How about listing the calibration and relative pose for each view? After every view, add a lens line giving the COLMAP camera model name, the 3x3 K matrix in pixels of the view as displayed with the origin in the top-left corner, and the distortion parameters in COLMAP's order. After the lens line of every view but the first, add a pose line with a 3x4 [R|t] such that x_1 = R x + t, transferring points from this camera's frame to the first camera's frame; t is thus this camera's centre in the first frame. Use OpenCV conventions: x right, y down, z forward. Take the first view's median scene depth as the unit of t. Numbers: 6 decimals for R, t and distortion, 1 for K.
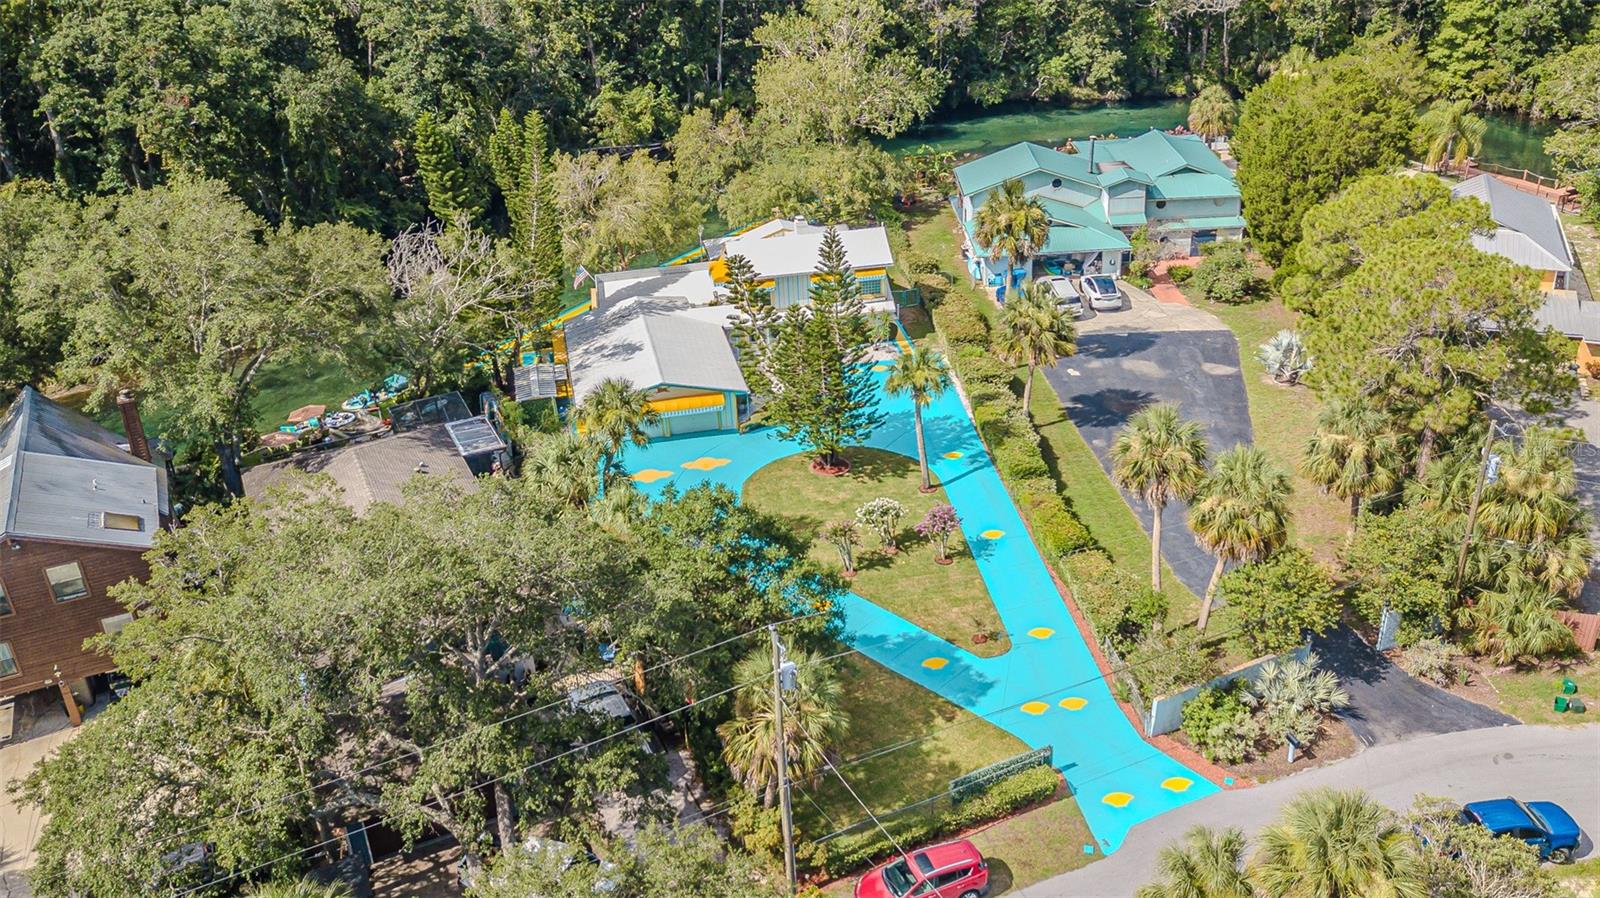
lens RADIAL K [[1375.3, 0, 831.0], [0, 1375.3, 442.4], [0, 0, 1]] dist [0.040227, -0.012937]
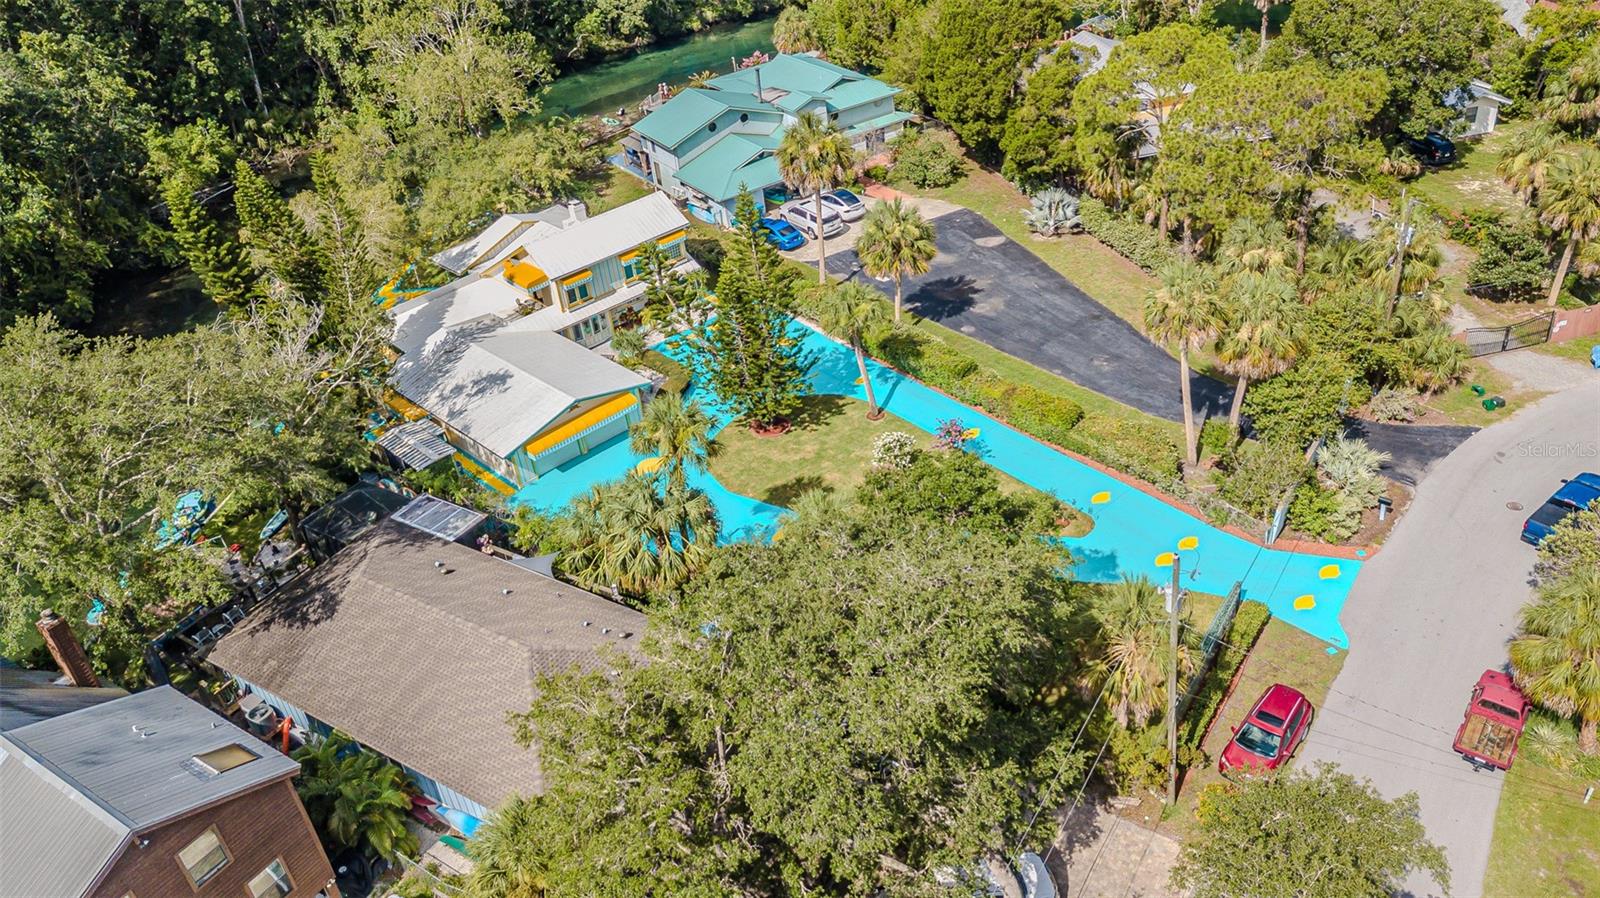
lens RADIAL K [[1214.9, 0, 802.2], [0, 1214.9, 461.9], [0, 0, 1]] dist [0.025808, -0.000192]
pose [[0.858115, -0.327104, 0.395780, -0.262446], [0.296989, 0.944988, 0.137094, -0.056207], [-0.418851, -0.000100, 0.908055, 0.142411]]
